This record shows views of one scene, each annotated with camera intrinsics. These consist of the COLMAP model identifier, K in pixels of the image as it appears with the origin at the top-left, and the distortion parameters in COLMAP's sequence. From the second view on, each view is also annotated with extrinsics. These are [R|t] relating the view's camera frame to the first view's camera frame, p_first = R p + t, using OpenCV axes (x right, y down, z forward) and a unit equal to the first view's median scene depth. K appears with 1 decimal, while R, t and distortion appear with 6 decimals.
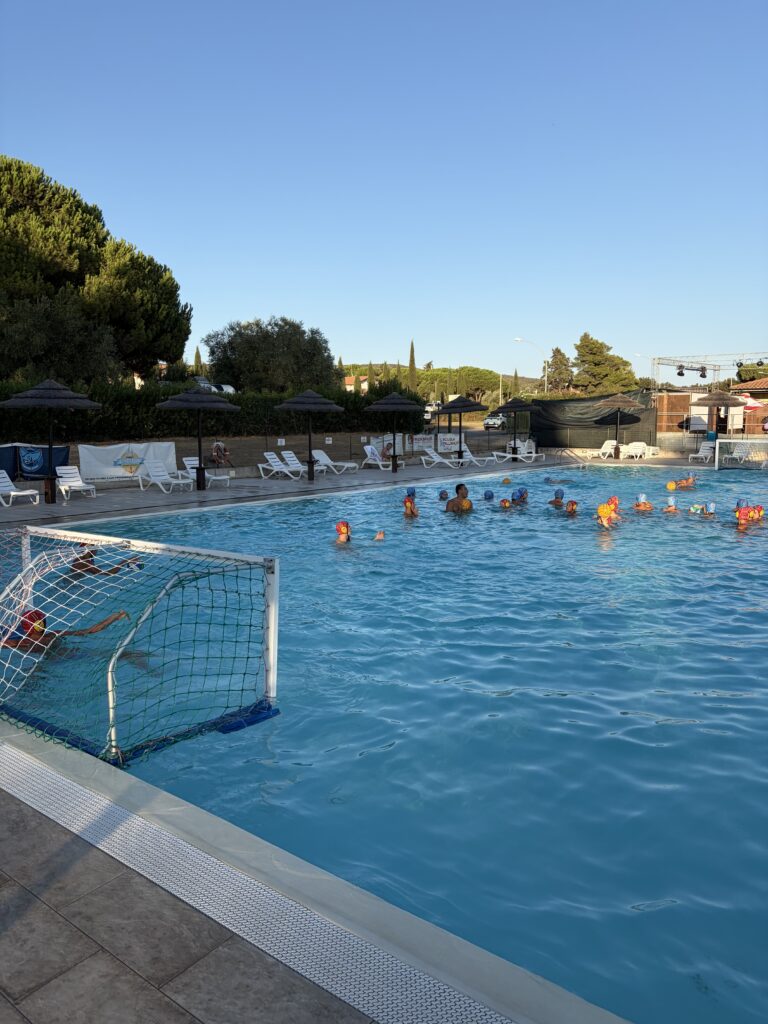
lens RADIAL K [[768.9, 0, 384.6], [0, 768.9, 515.0], [0, 0, 1]] dist [0.040681, -0.051036]
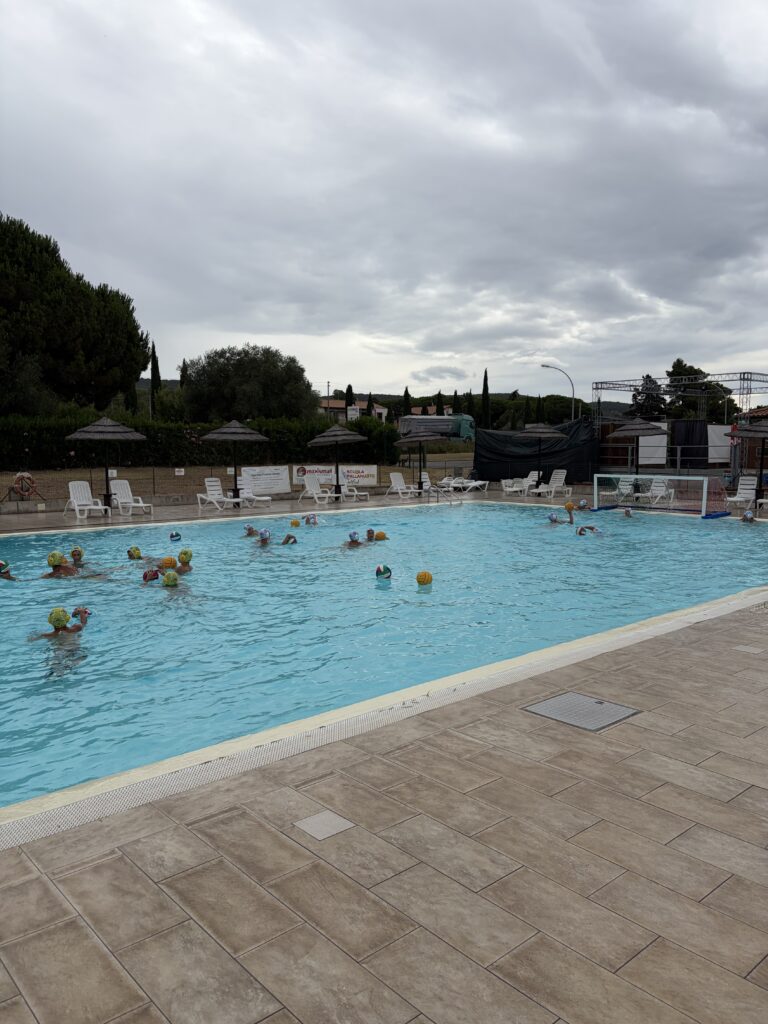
lens RADIAL K [[768.9, 0, 375.0], [0, 768.9, 511.2], [0, 0, 1]] dist [0.040681, -0.051036]
pose [[0.986472, 0.018025, -0.162939, 0.237463], [-0.024865, 0.998889, -0.040036, -0.013603], [0.162036, 0.043546, 0.985824, 0.090068]]
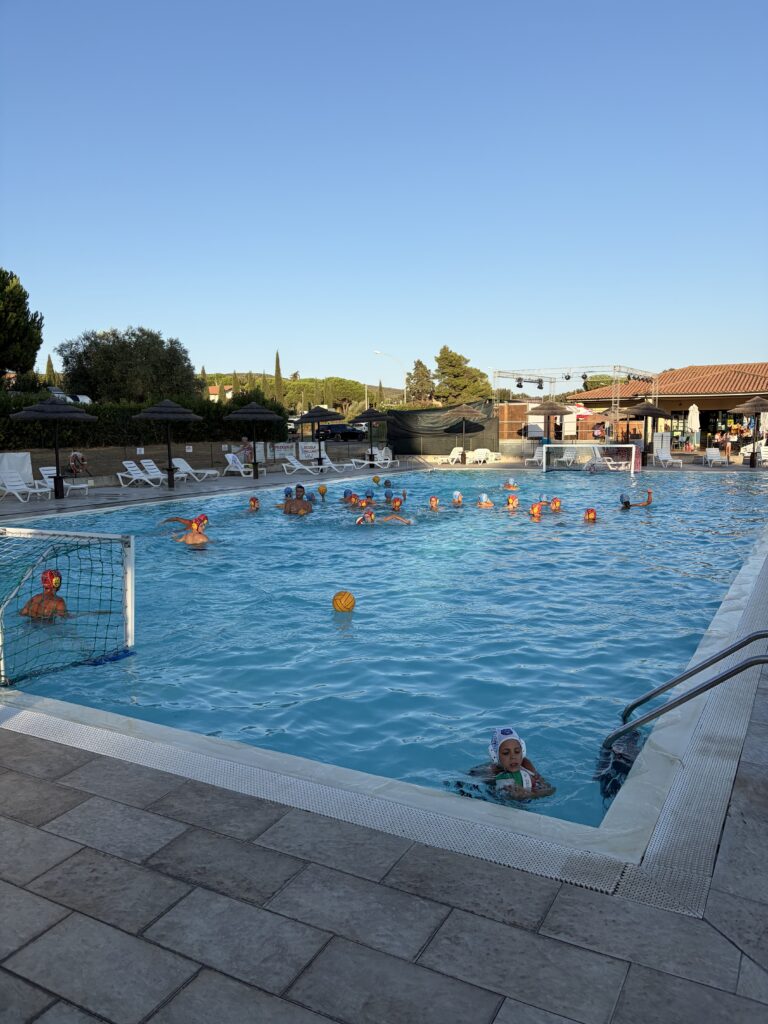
lens RADIAL K [[768.9, 0, 396.5], [0, 768.9, 517.7], [0, 0, 1]] dist [0.040681, -0.051036]
pose [[0.983304, -0.028699, 0.179691, 0.008635], [0.030338, 0.999519, -0.006380, 0.007093], [-0.179421, 0.011725, 0.983702, -0.047350]]
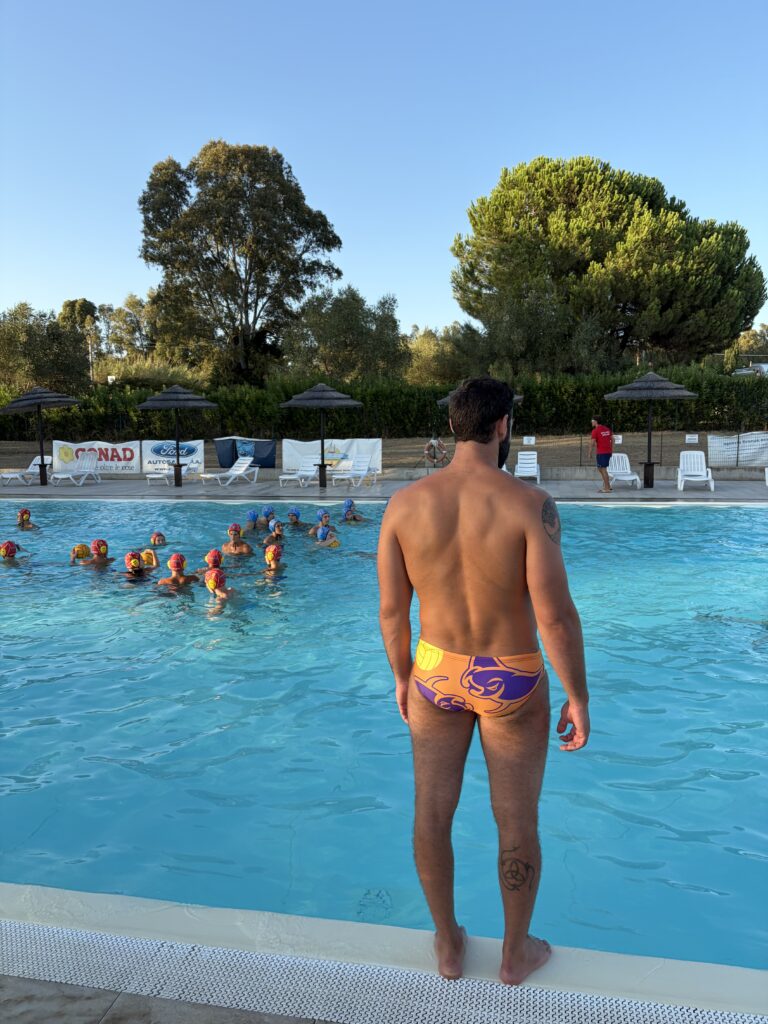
lens RADIAL K [[768.9, 0, 408.3], [0, 768.9, 507.1], [0, 0, 1]] dist [0.040681, -0.051036]
pose [[0.489807, 0.102397, -0.865797, 0.365330], [-0.094618, 0.993456, 0.063967, -0.044932], [0.866682, 0.050589, 0.496290, 0.334138]]
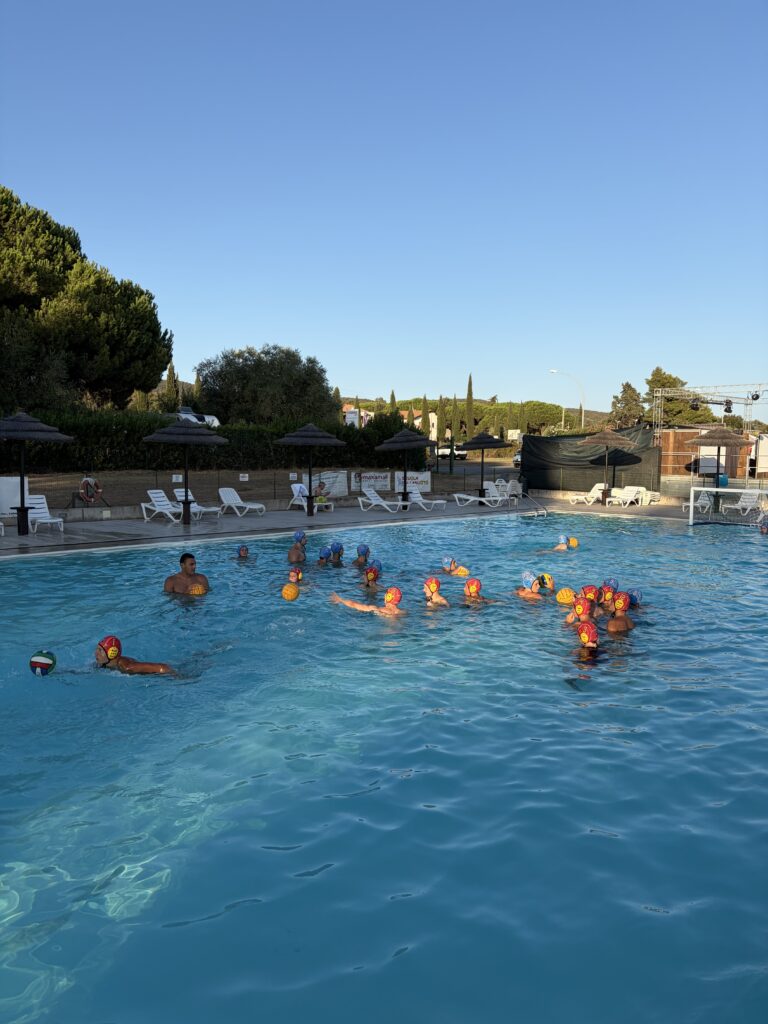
lens RADIAL K [[768.9, 0, 380.7], [0, 768.9, 517.1], [0, 0, 1]] dist [0.040681, -0.051036]
pose [[0.993623, 0.025601, -0.109806, 0.136325], [-0.030030, 0.998793, -0.038873, -0.016859], [0.108679, 0.041922, 0.993193, 0.111168]]
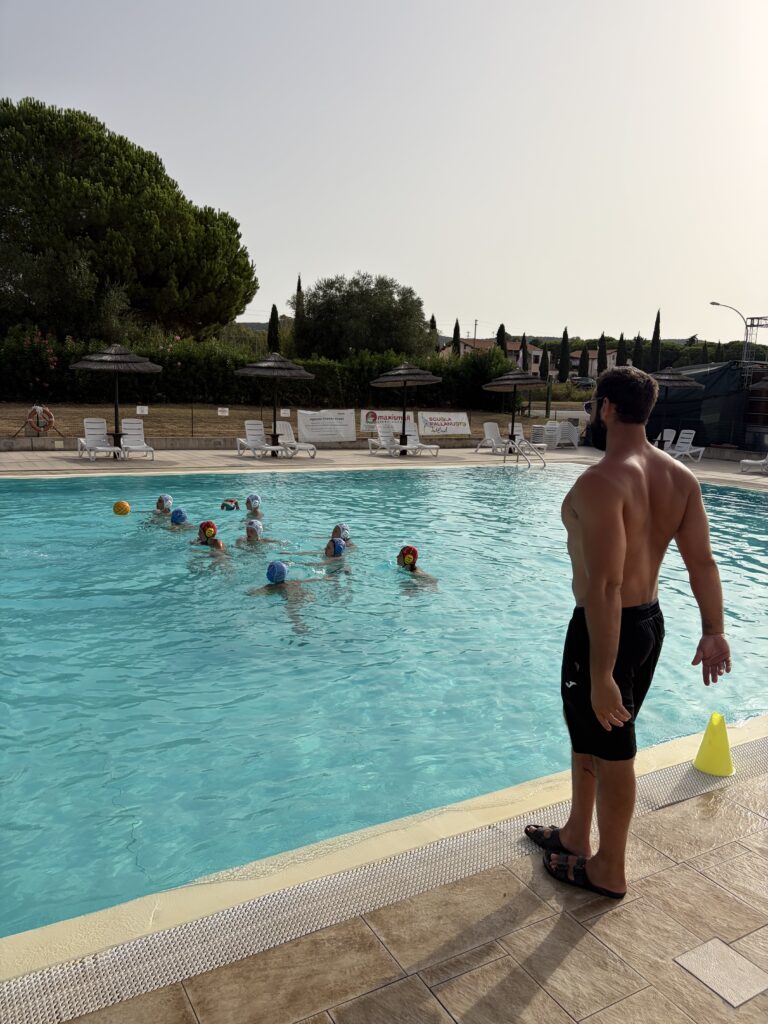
lens RADIAL K [[768.9, 0, 377.2], [0, 768.9, 510.1], [0, 0, 1]] dist [0.040681, -0.051036]
pose [[0.930243, 0.092989, -0.354965, 0.288974], [-0.083628, 0.995626, 0.041659, -0.030664], [0.357286, -0.009068, 0.933951, 0.219537]]
